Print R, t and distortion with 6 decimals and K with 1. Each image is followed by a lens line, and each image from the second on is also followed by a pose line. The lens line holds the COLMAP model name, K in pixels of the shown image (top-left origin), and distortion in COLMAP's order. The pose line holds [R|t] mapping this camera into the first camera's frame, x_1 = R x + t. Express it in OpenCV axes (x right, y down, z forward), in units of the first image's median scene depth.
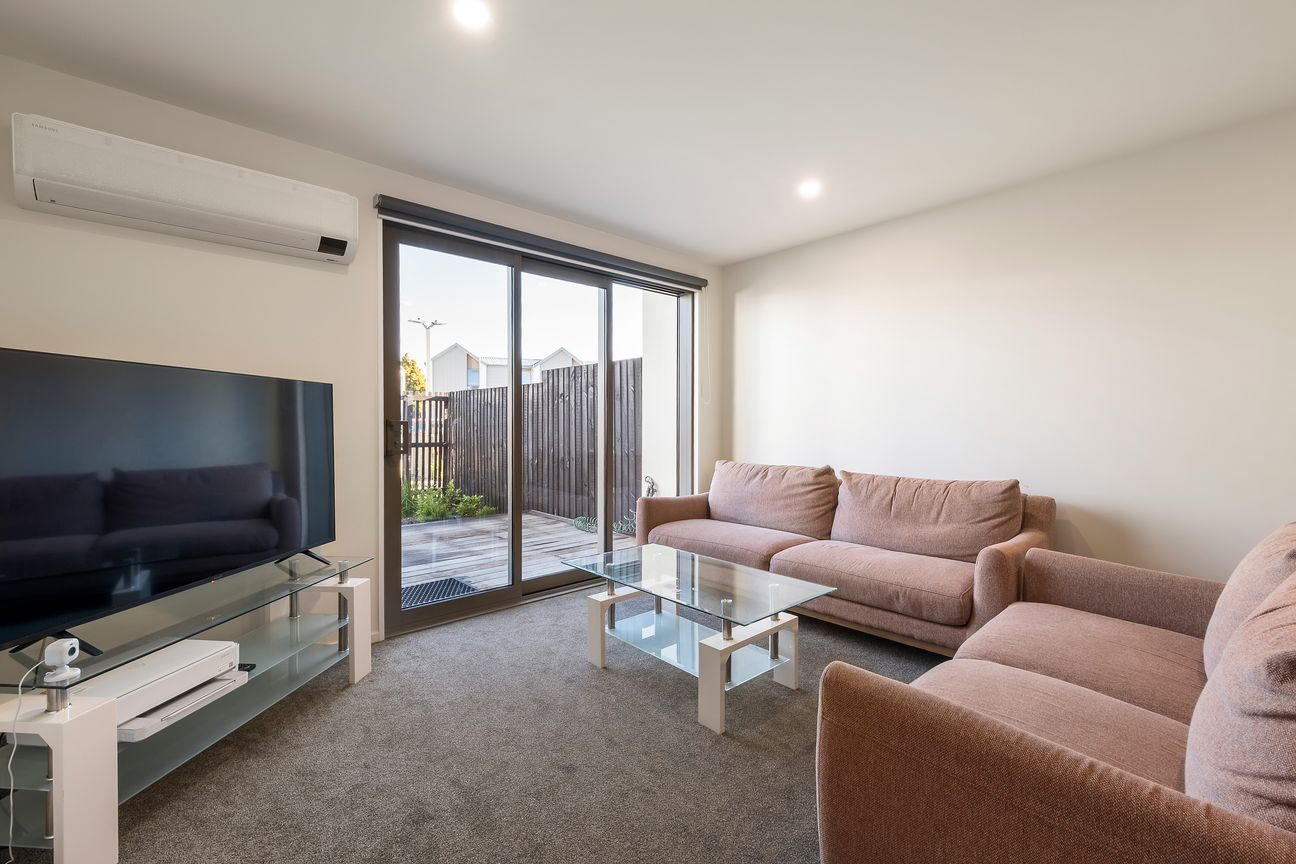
lens RADIAL K [[548.4, 0, 648.0], [0, 548.4, 432.0], [0, 0, 1]] dist [-0.000931, -0.000067]
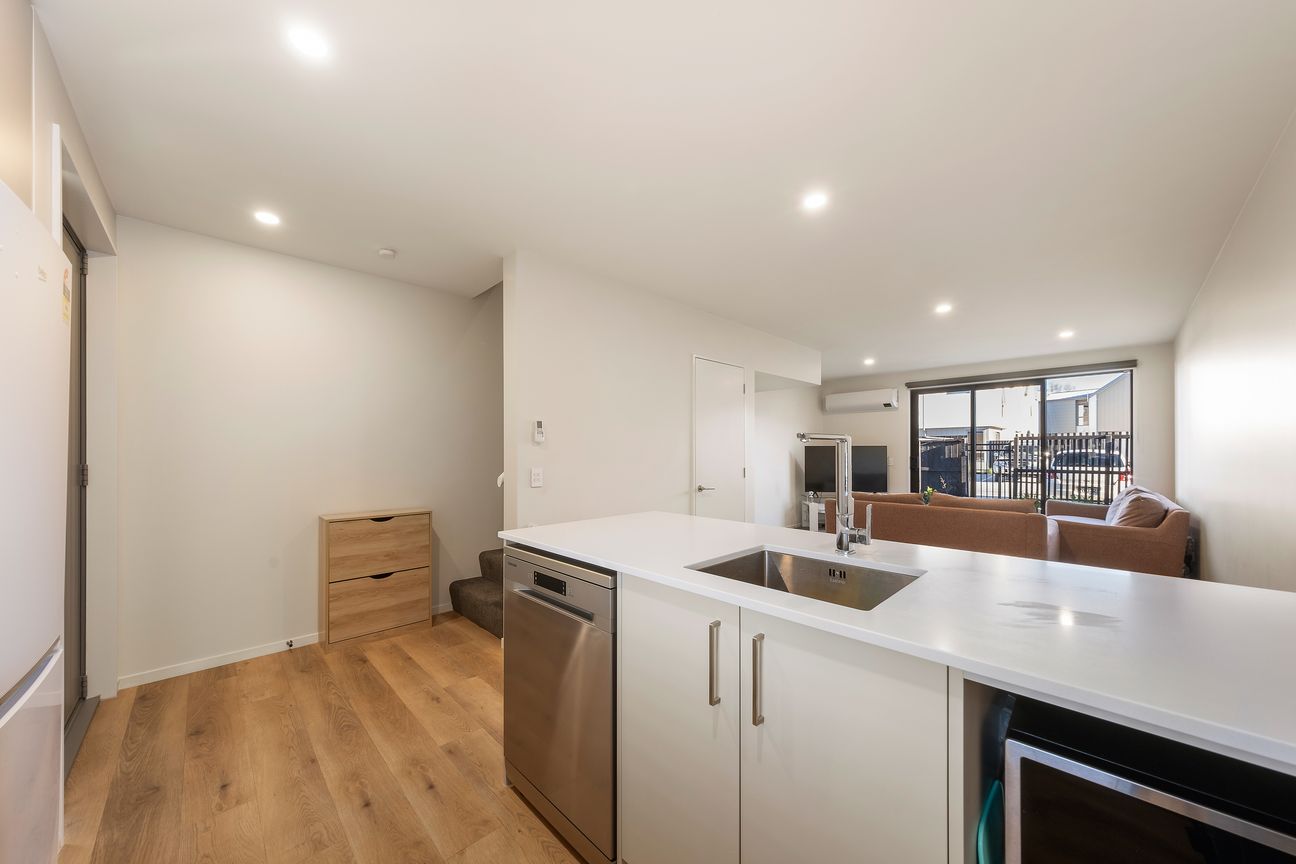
lens RADIAL K [[454.3, 0, 647.1], [0, 454.3, 450.3], [0, 0, 1]] dist [0.000143, 0.000009]
pose [[0.036178, -0.001018, -0.999345, 1.665374], [-0.014920, 0.999887, -0.001559, -0.018170], [0.999234, 0.014967, 0.036159, -0.464046]]
